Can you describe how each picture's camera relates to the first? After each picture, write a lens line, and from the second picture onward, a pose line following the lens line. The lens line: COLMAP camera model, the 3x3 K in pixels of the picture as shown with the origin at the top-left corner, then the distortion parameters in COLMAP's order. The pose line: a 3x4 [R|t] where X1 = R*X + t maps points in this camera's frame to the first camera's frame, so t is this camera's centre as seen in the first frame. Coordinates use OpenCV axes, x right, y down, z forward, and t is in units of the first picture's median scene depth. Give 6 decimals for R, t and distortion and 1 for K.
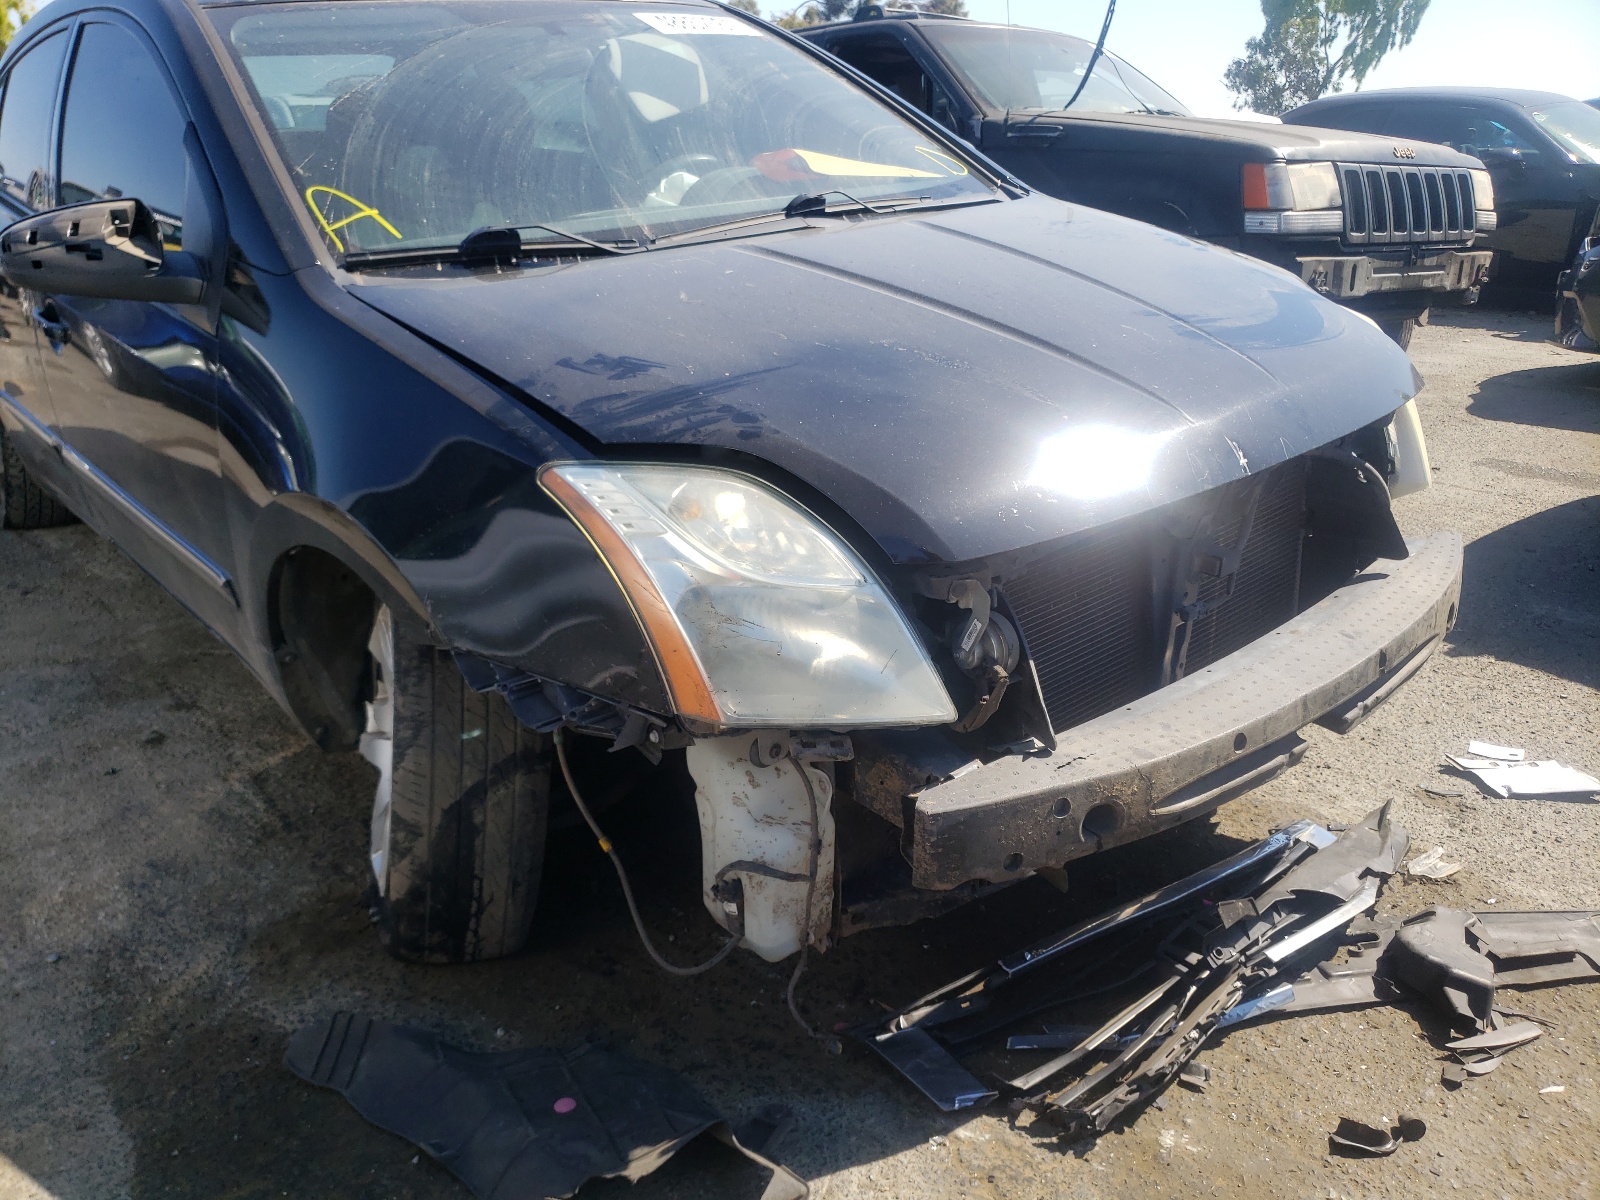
lens RADIAL K [[996.1, 0, 826.6], [0, 996.1, 601.6], [0, 0, 1]] dist [0.022008, -0.031452]
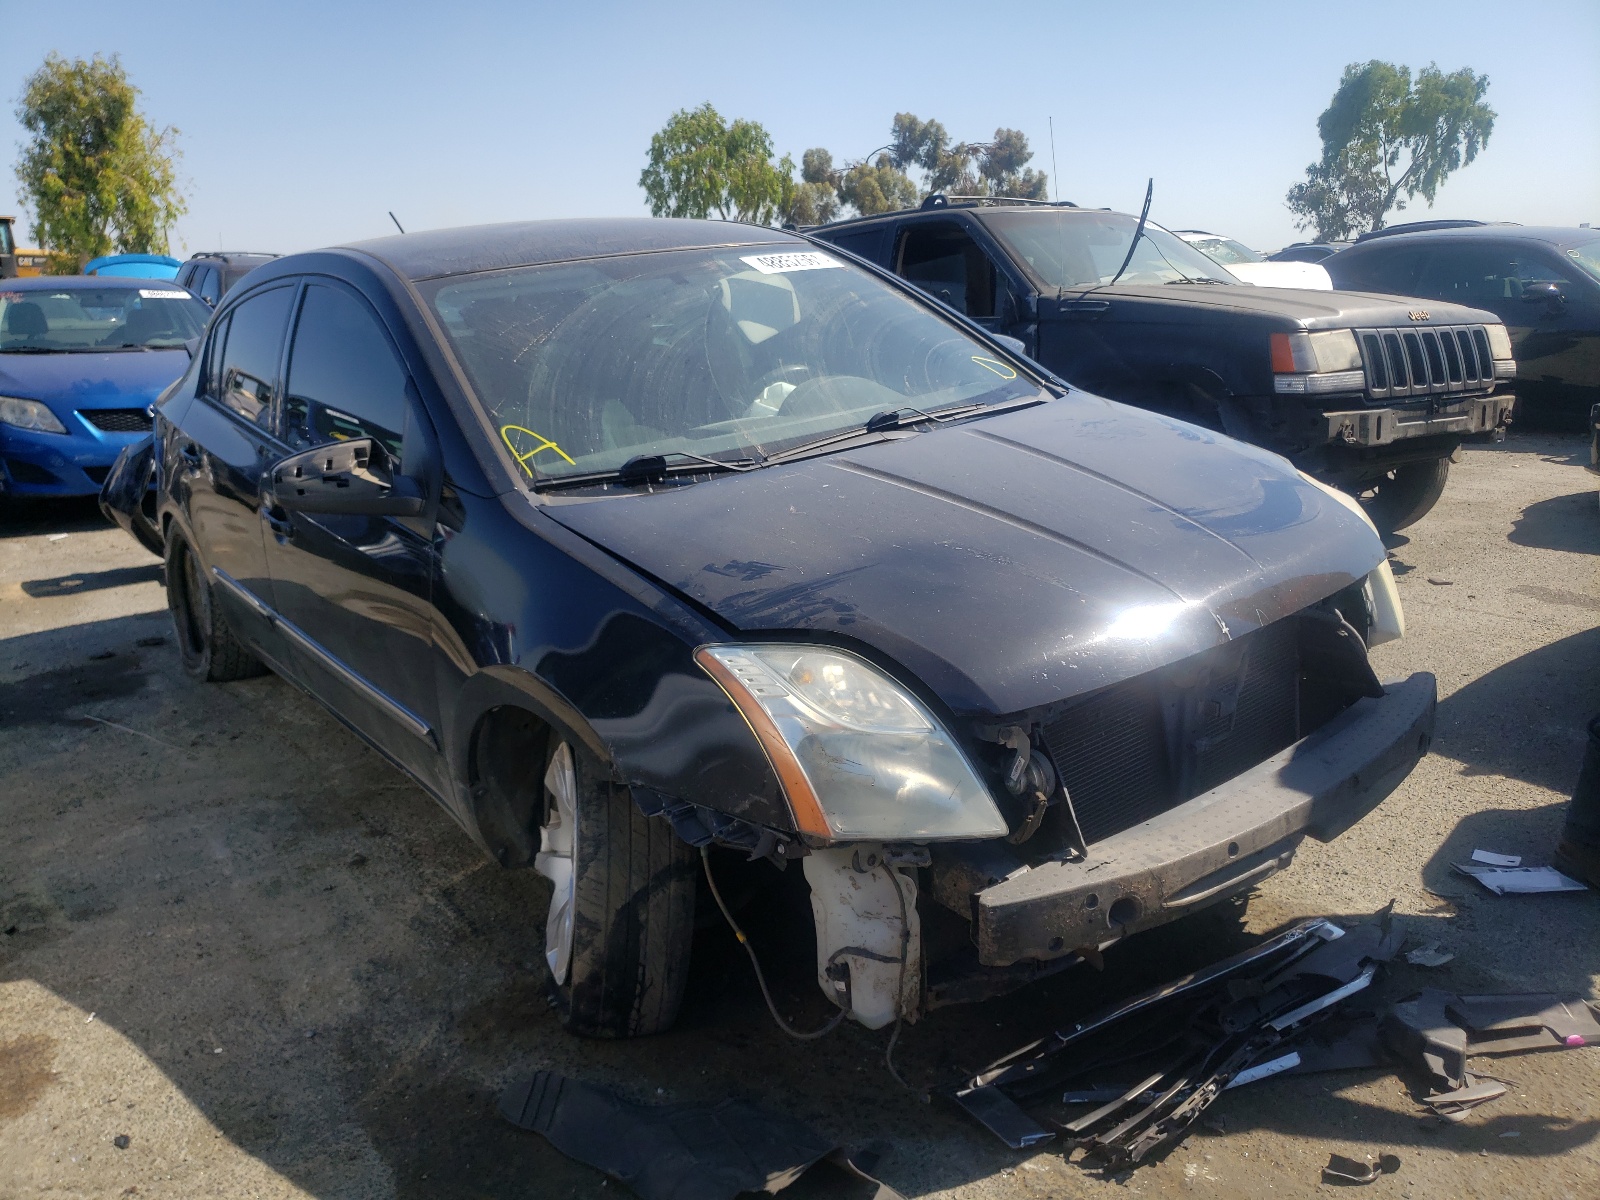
lens RADIAL K [[996.1, 0, 826.6], [0, 996.1, 601.6], [0, 0, 1]] dist [0.022008, -0.031452]
pose [[0.995939, -0.030940, -0.084544, 0.008900], [0.020574, 0.992459, -0.120835, -0.024848], [0.087645, 0.118605, 0.989066, -0.284767]]
